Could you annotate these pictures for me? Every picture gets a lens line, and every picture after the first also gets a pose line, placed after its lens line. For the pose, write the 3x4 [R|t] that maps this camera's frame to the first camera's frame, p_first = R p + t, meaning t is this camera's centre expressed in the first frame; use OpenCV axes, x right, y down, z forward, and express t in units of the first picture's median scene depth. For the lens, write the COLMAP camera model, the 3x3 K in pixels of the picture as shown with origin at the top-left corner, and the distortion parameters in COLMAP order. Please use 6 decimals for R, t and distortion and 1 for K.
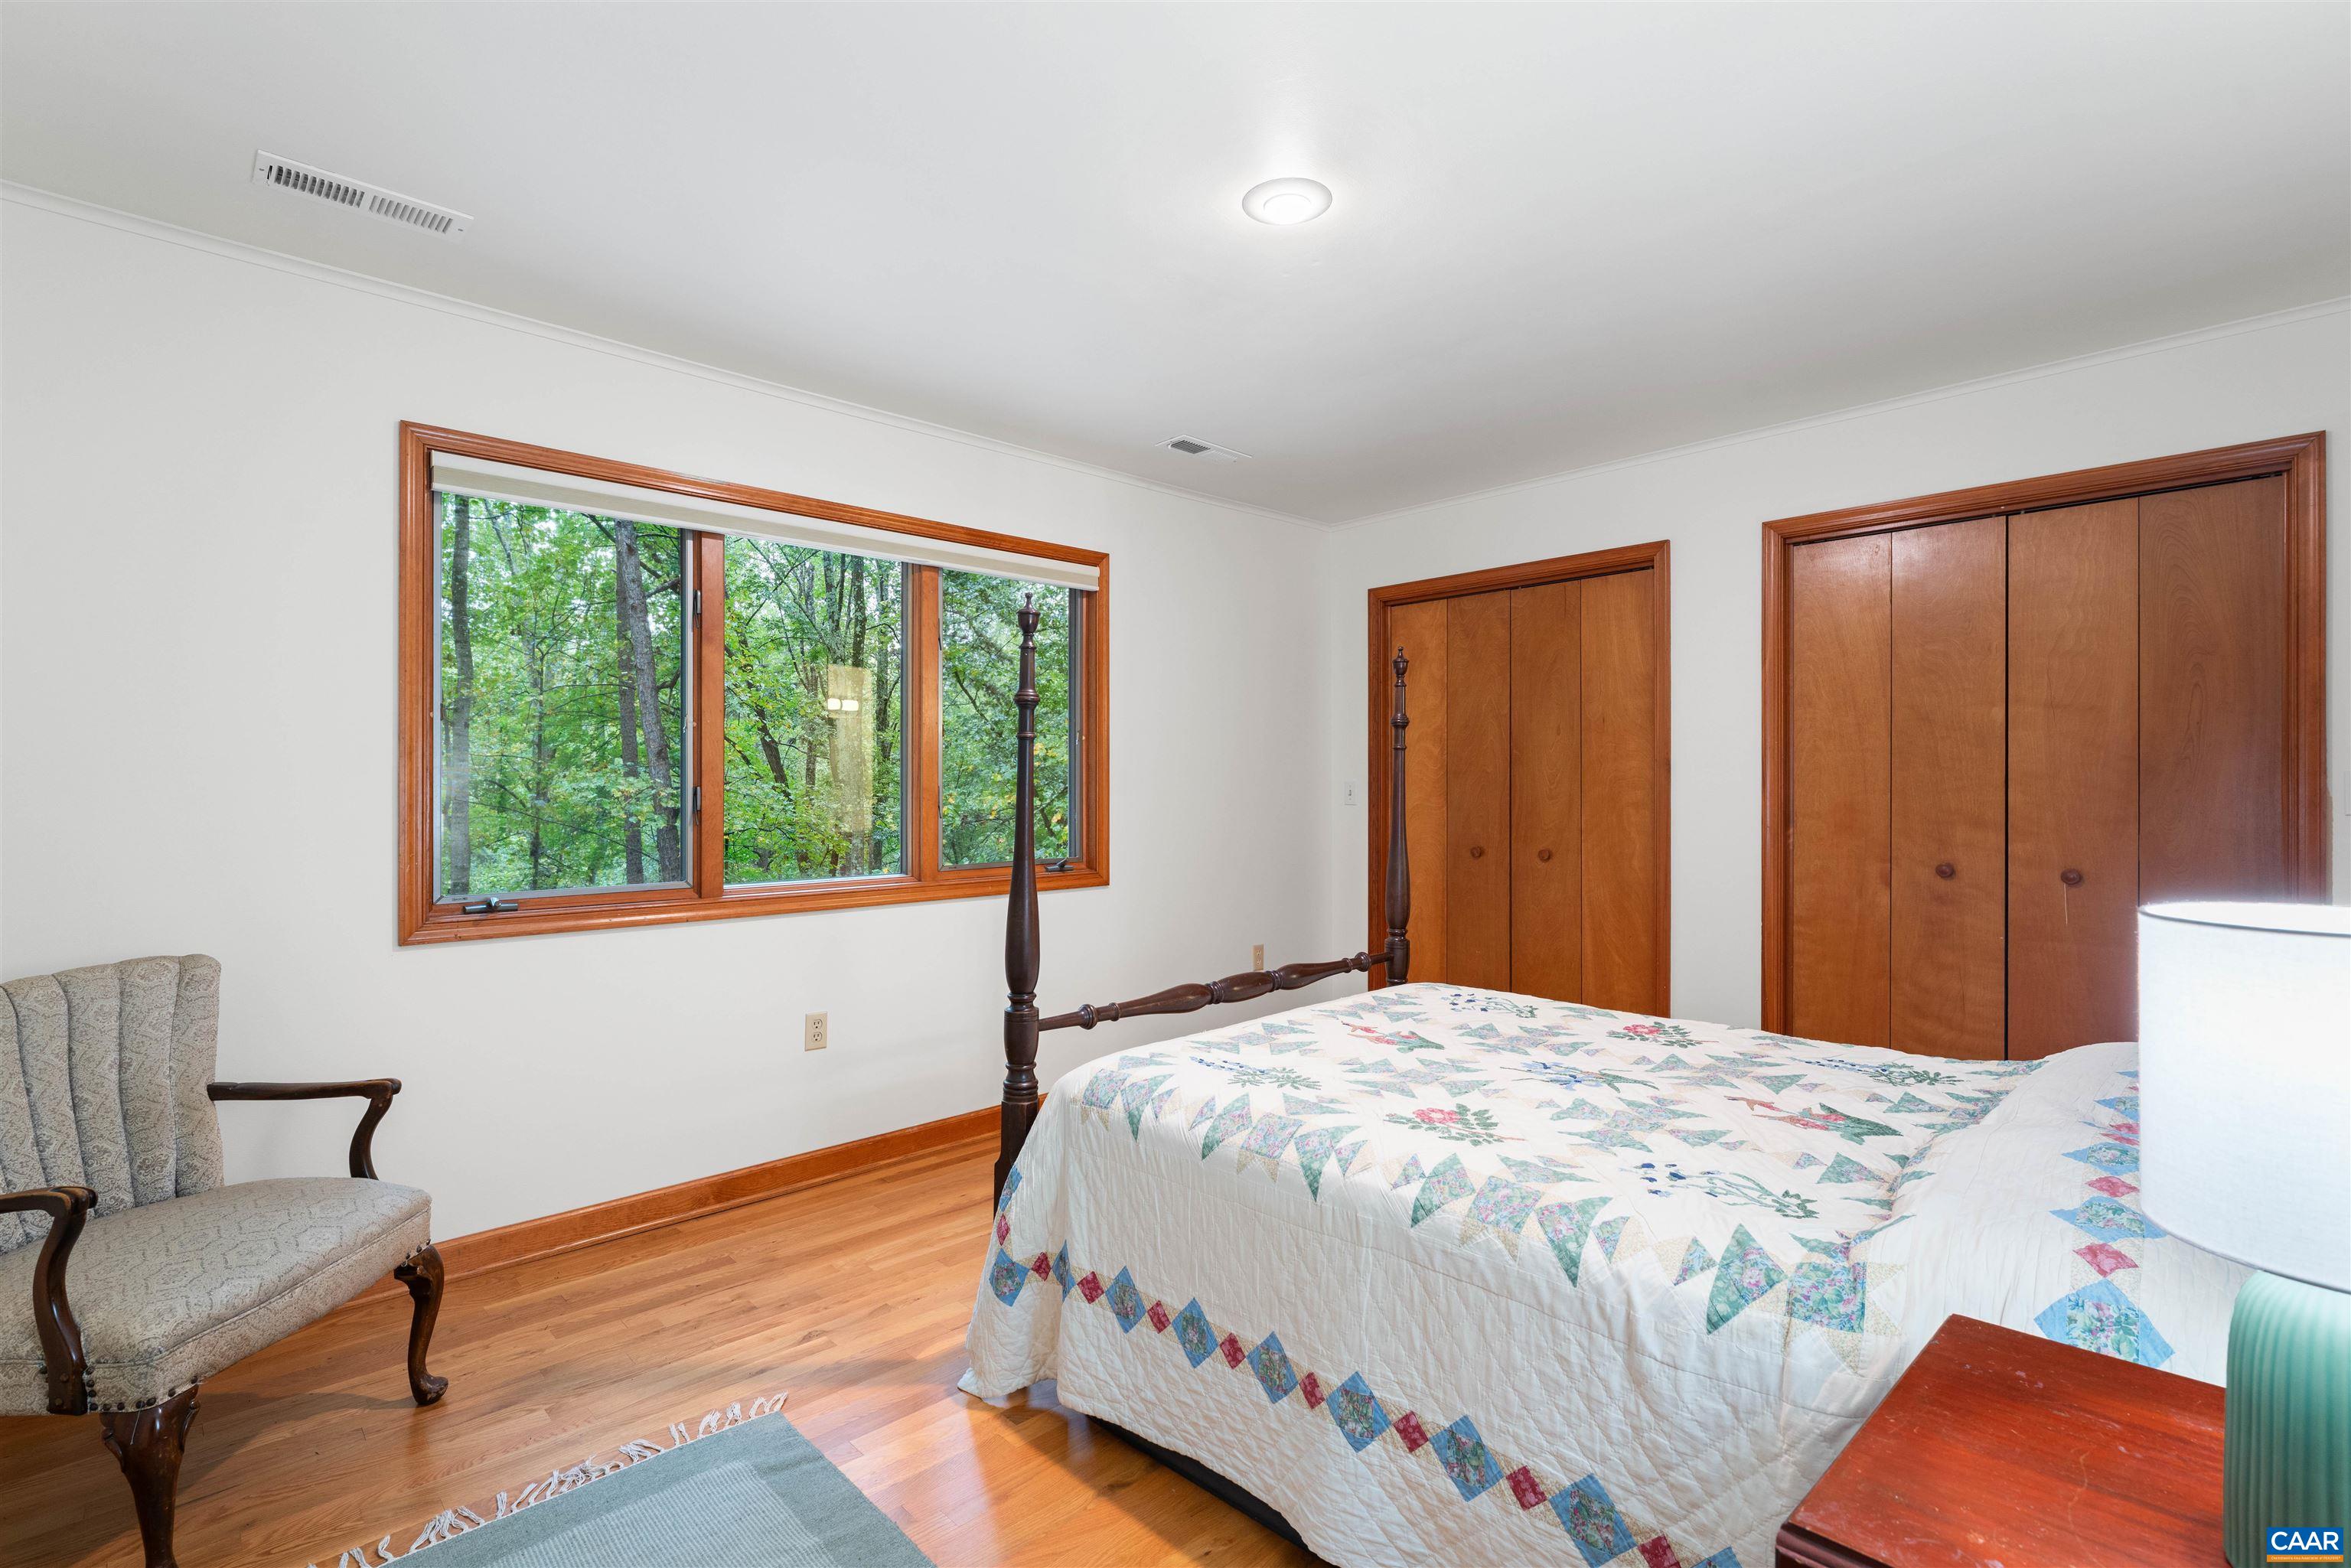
lens RADIAL K [[1098.9, 0, 1177.5], [0, 1098.9, 792.6], [0, 0, 1]] dist [-0.000815, 0.000160]
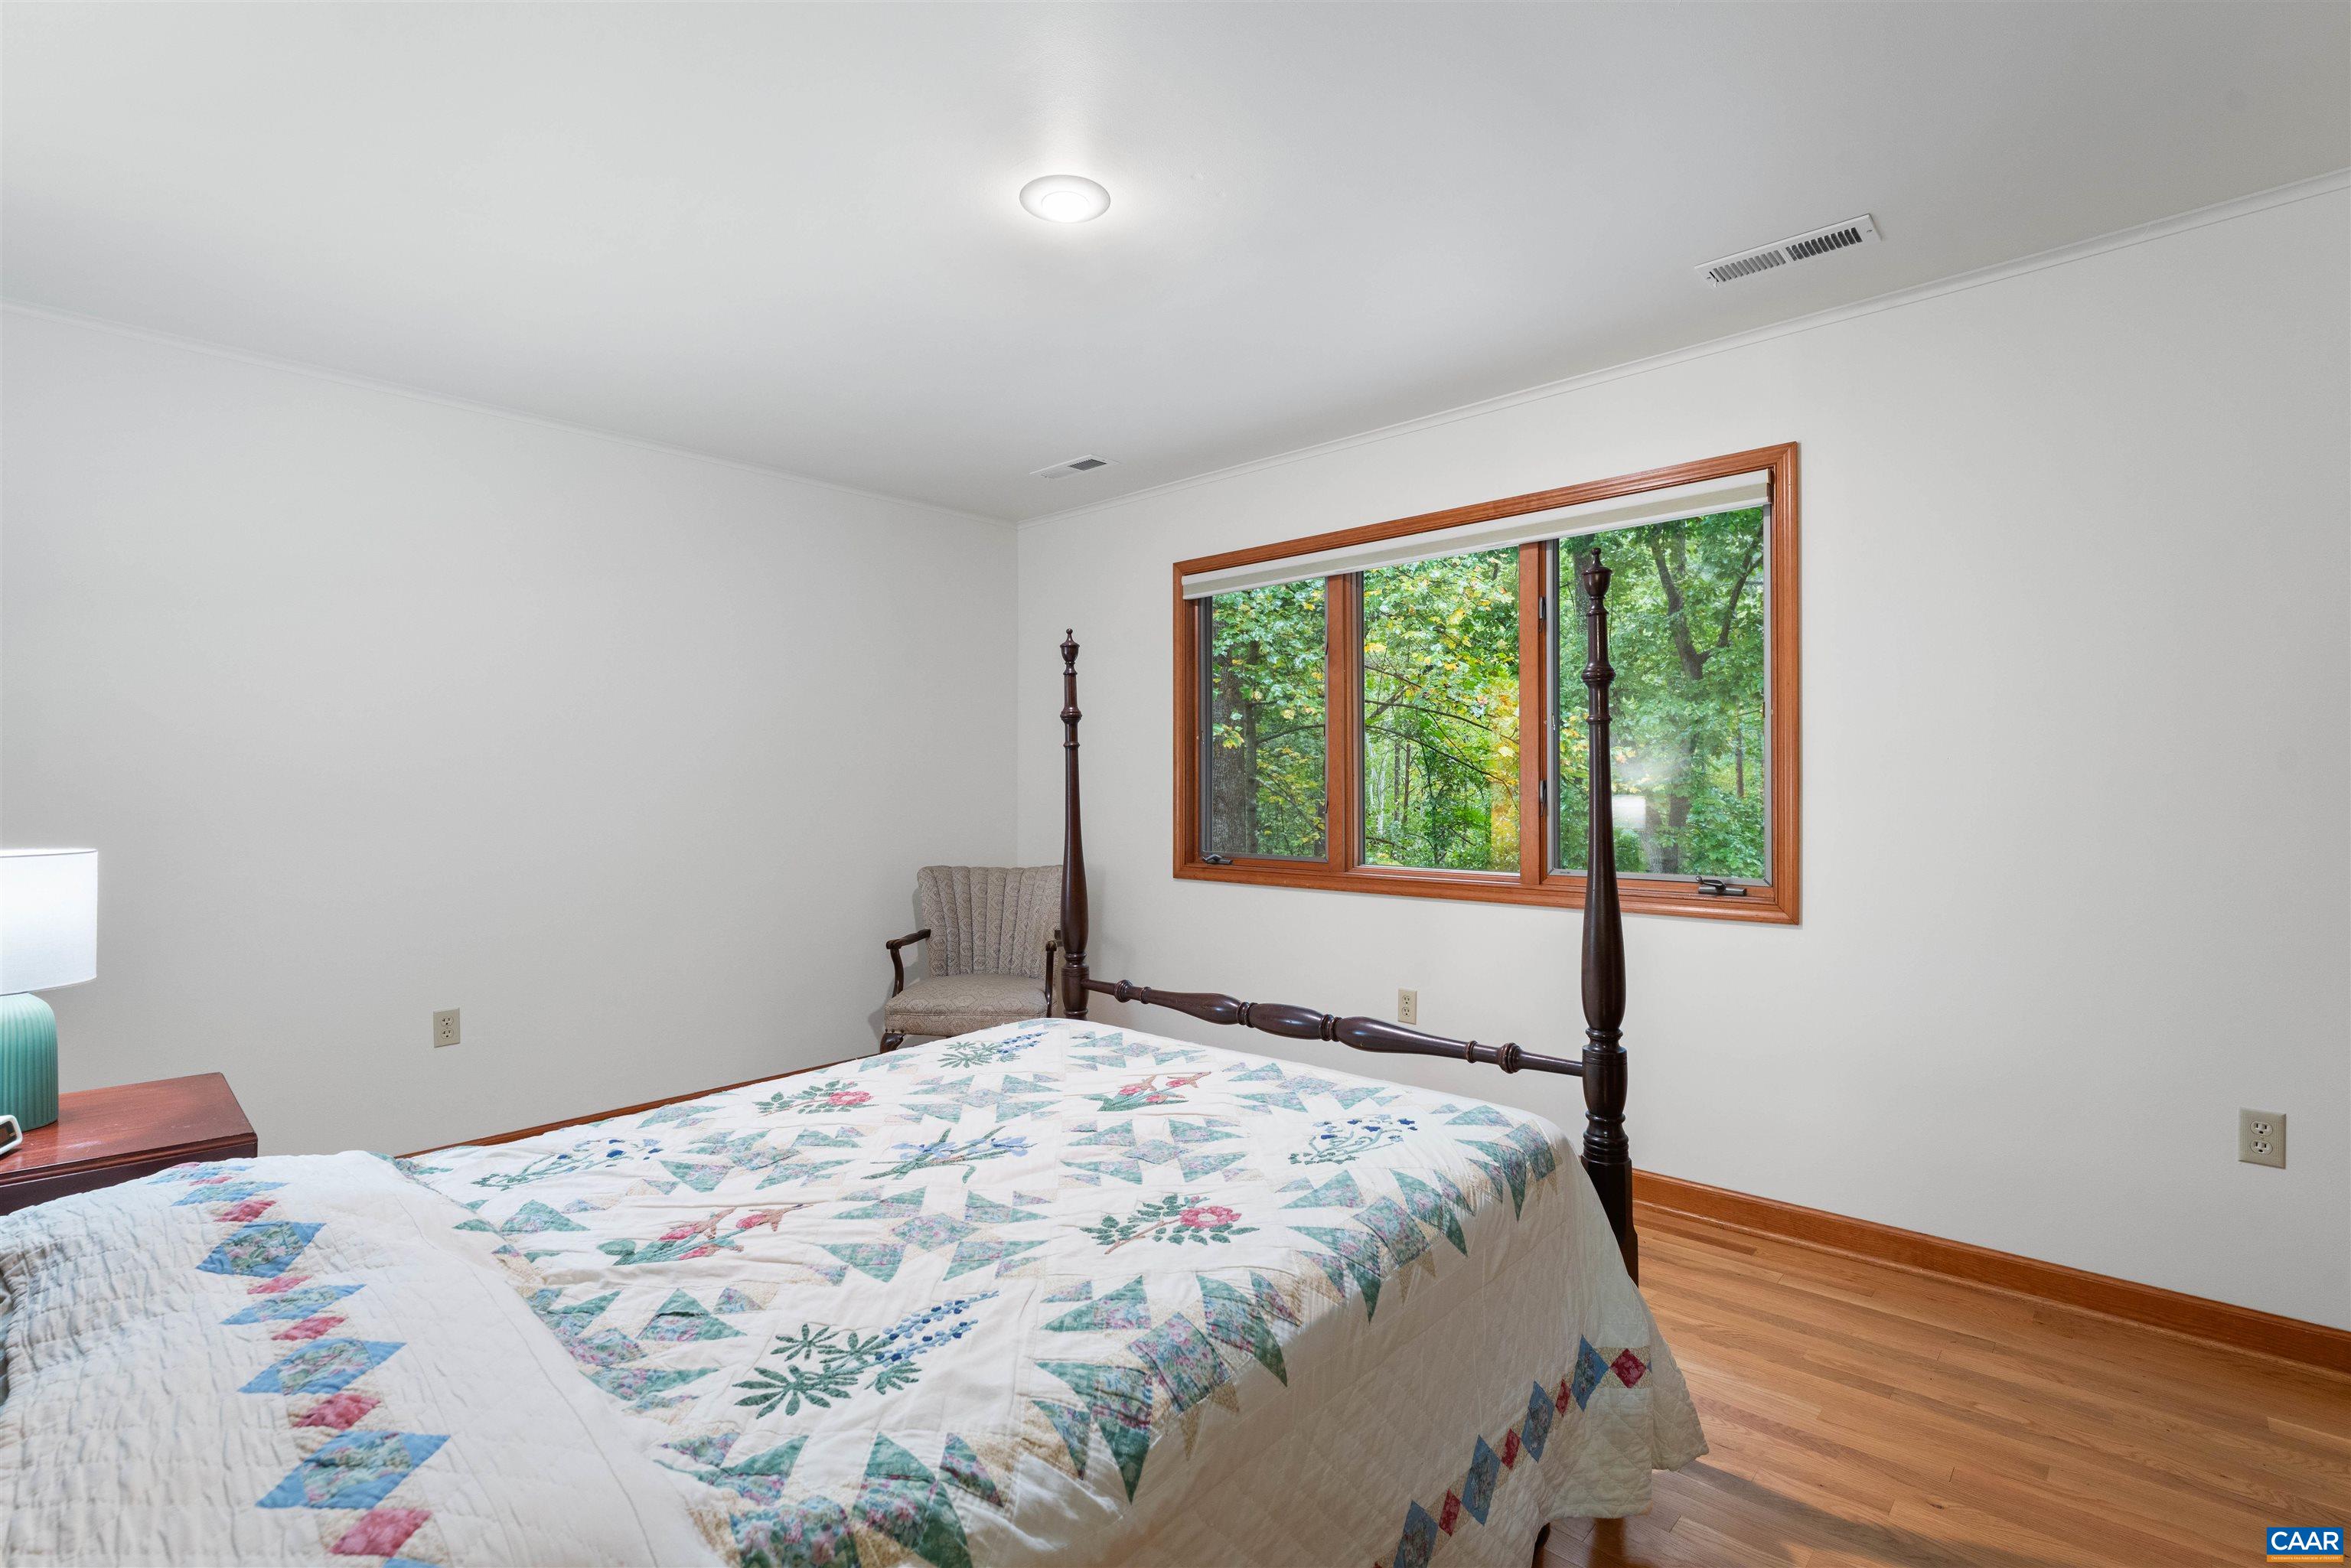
lens RADIAL K [[1098.9, 0, 1177.6], [0, 1098.9, 773.6], [0, 0, 1]] dist [-0.000815, 0.000160]
pose [[0.041420, -0.001988, -0.999140, 0.923189], [0.000433, 0.999998, -0.001972, -0.013859], [0.999142, -0.000351, 0.041421, 0.892448]]
